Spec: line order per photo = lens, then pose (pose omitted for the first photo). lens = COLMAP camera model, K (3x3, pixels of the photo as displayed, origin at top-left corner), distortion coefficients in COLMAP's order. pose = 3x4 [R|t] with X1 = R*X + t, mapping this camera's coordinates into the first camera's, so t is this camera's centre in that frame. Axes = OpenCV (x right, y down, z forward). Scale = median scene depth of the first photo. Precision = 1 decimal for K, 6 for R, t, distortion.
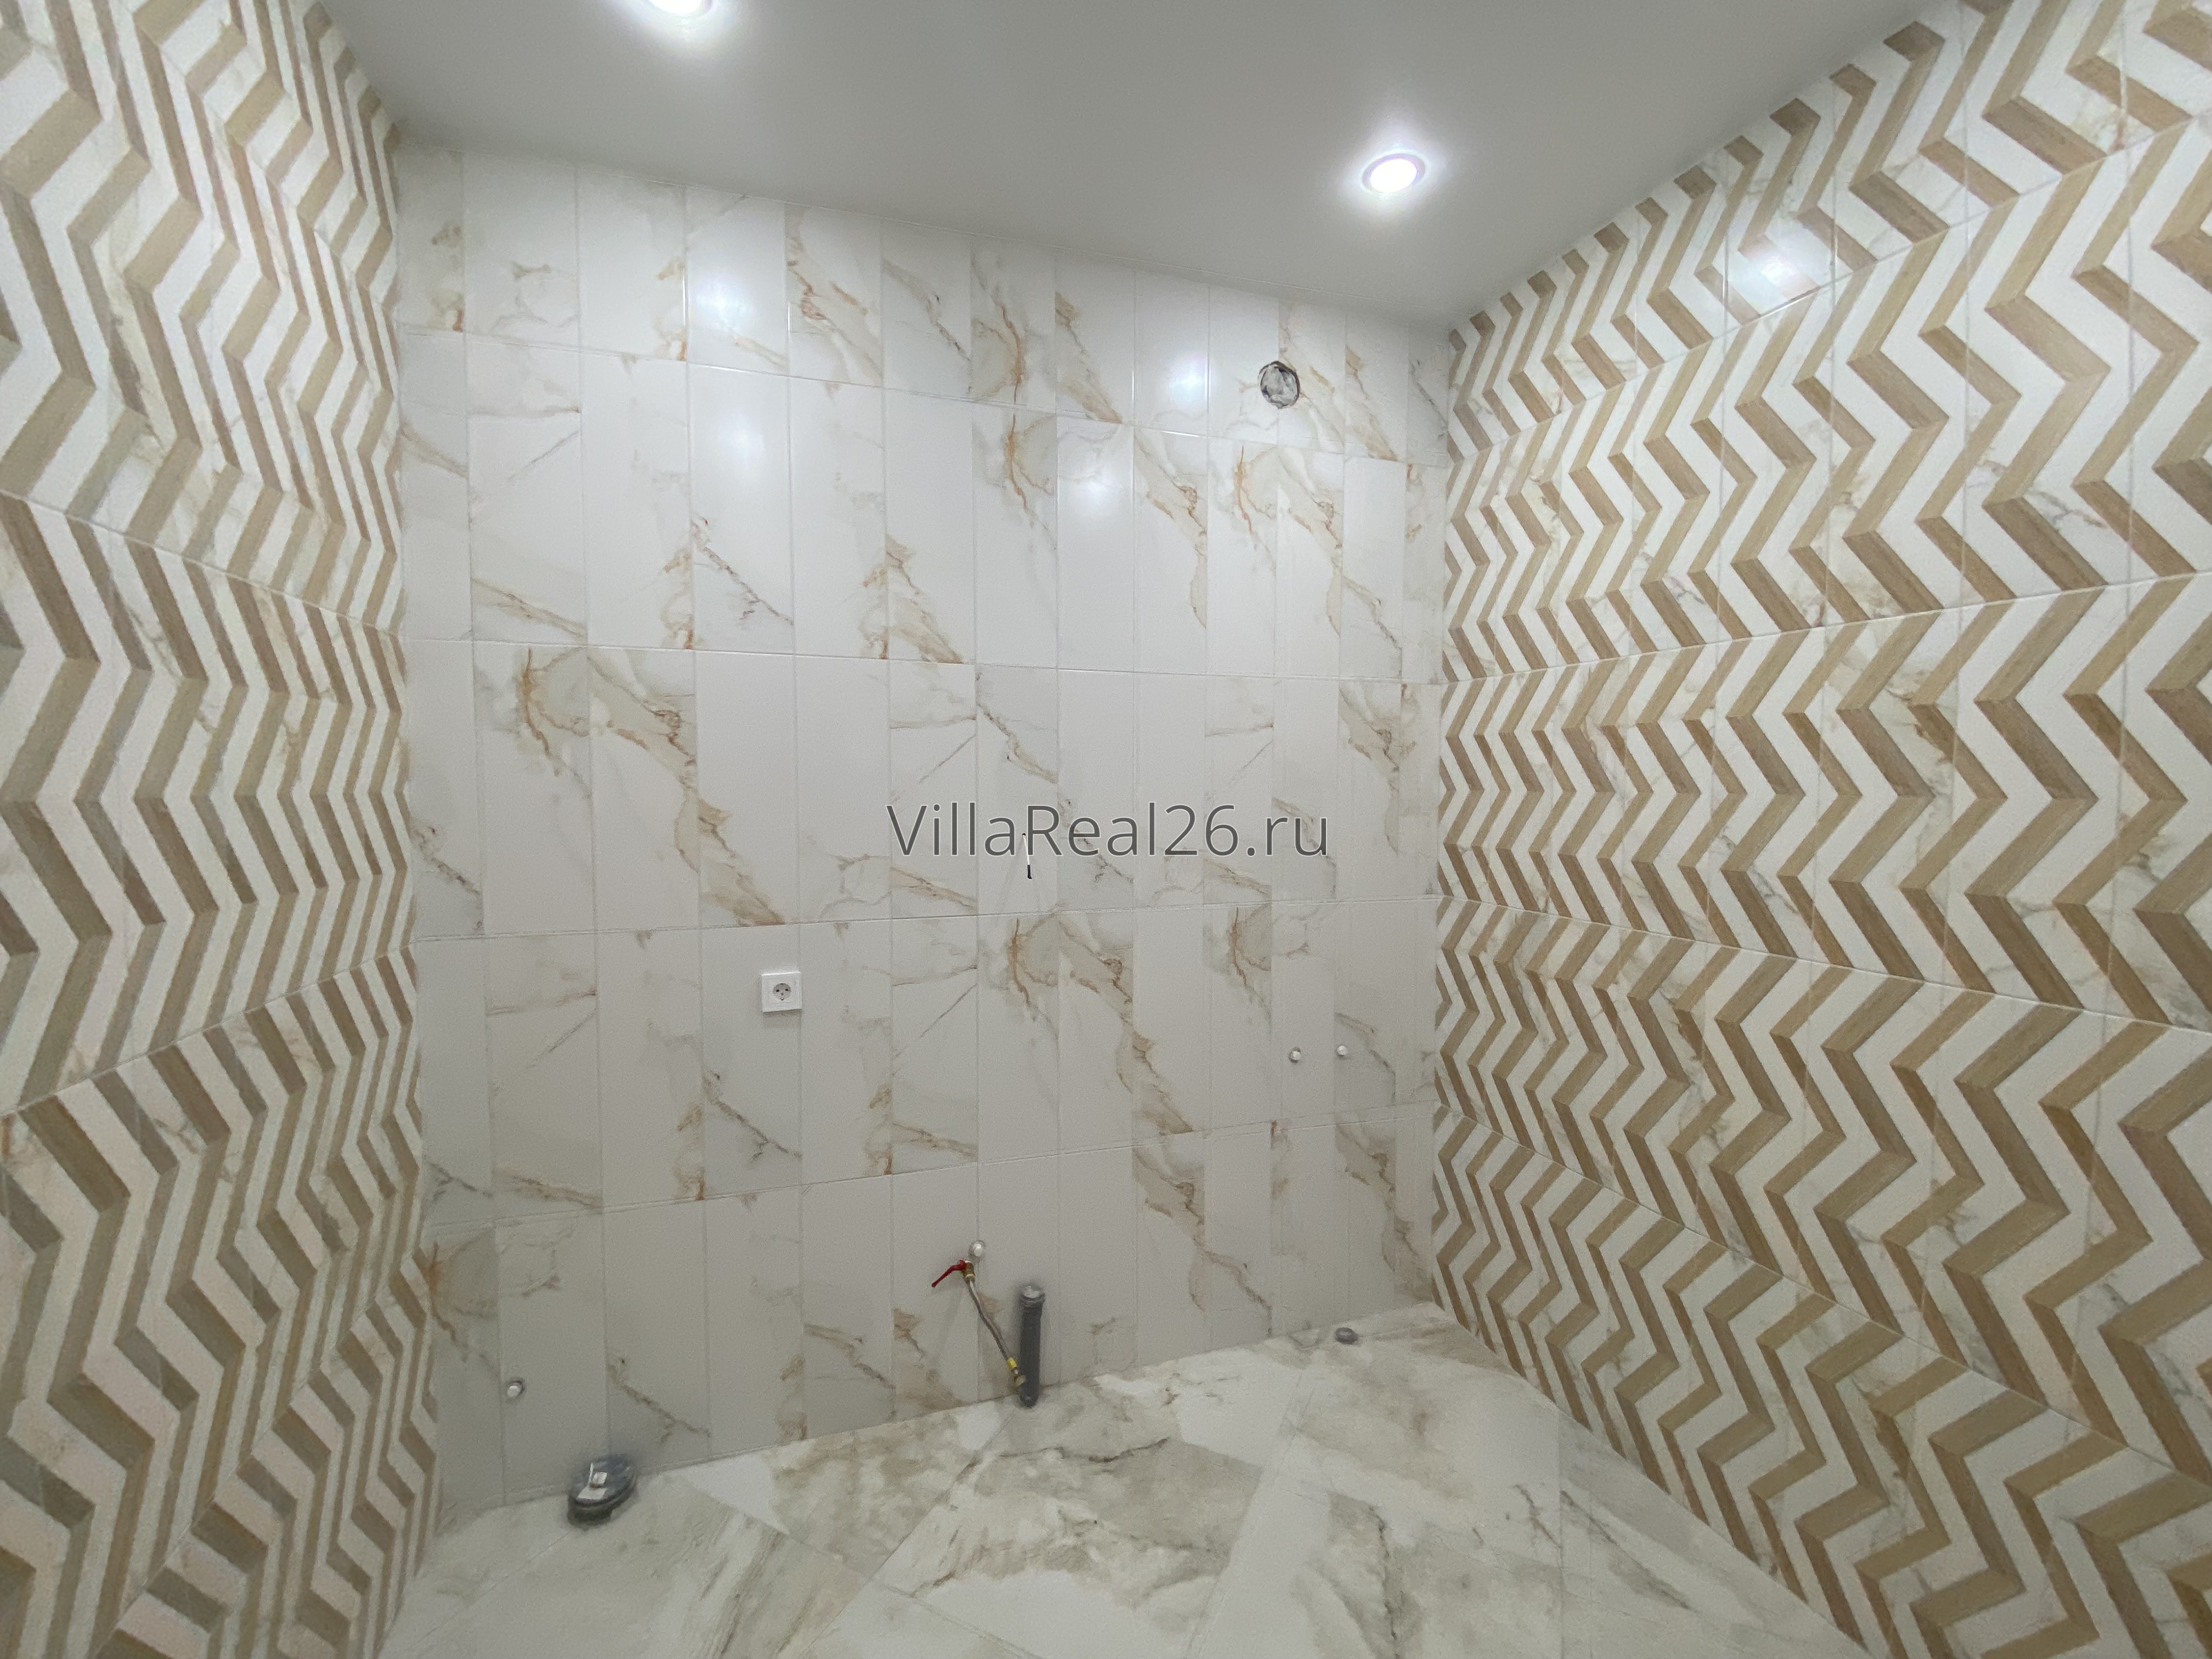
lens RADIAL K [[908.5, 0, 1094.6], [0, 908.5, 832.7], [0, 0, 1]] dist [0.020833, -0.019585]
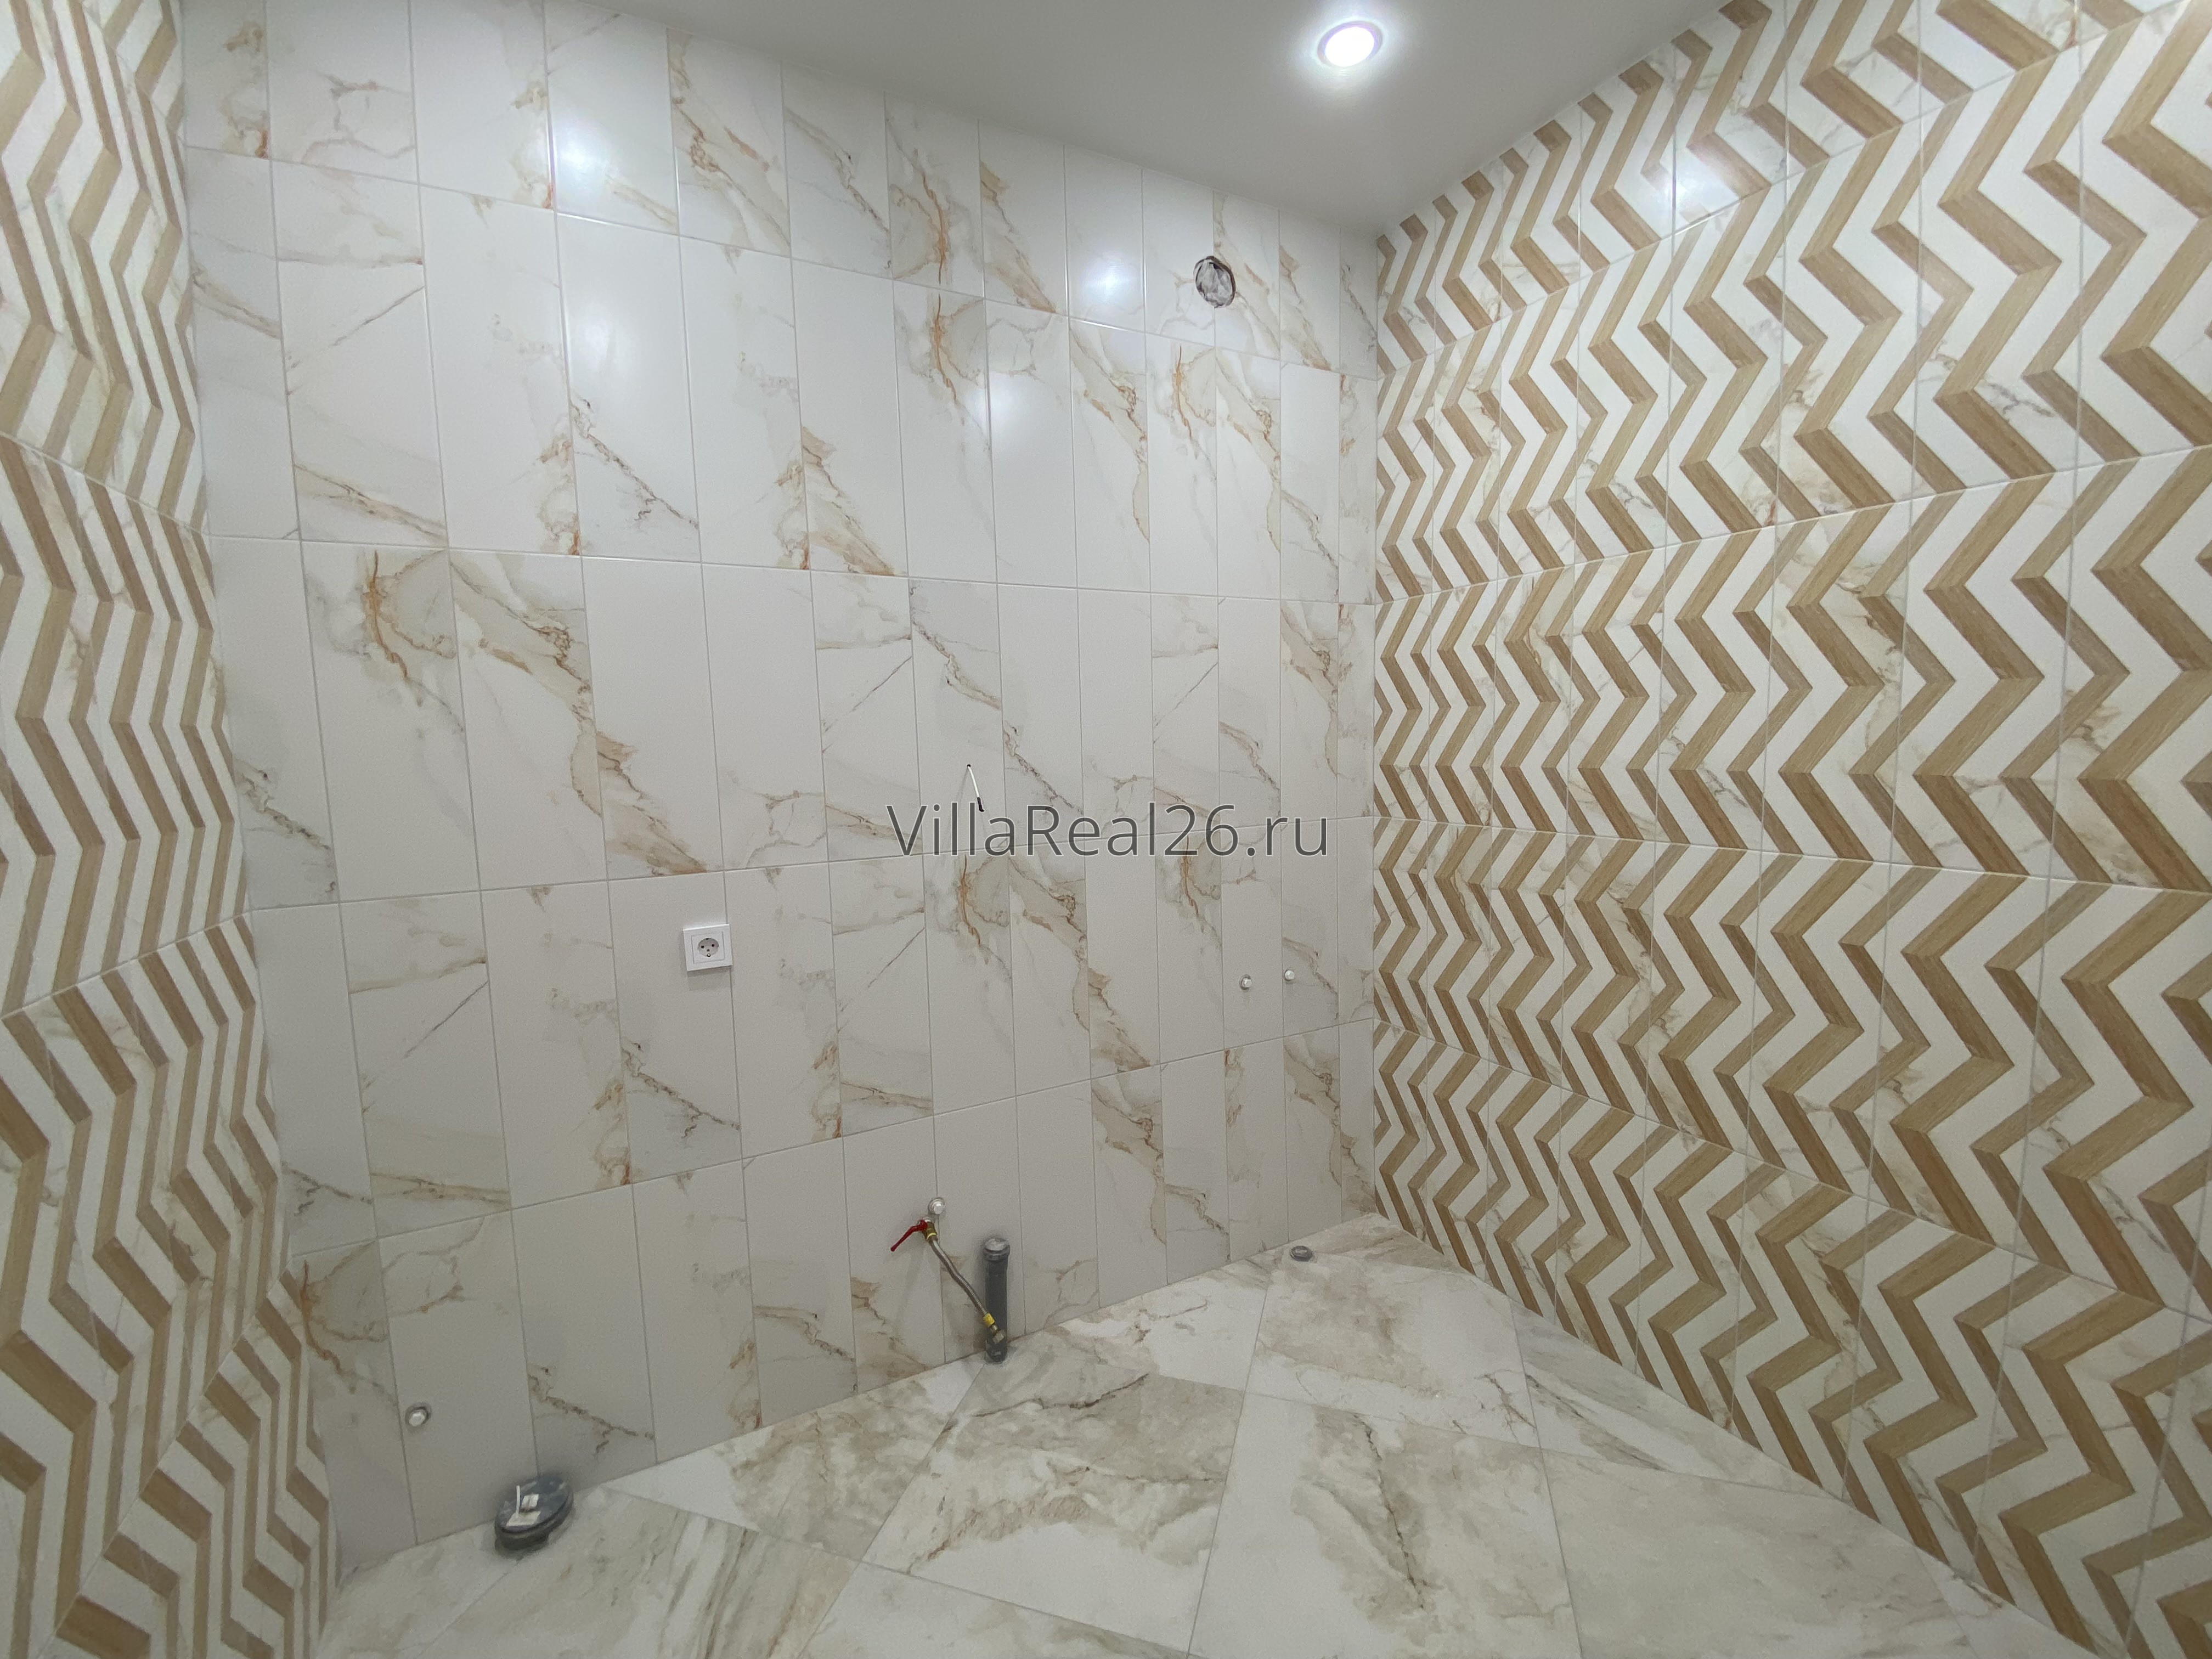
lens RADIAL K [[908.5, 0, 1094.6], [0, 908.5, 832.7], [0, 0, 1]] dist [0.020833, -0.019585]
pose [[0.988143, -0.042755, 0.147464, -0.108289], [0.035951, 0.998176, 0.048499, 0.037164], [-0.149269, -0.042622, 0.987878, 0.073859]]
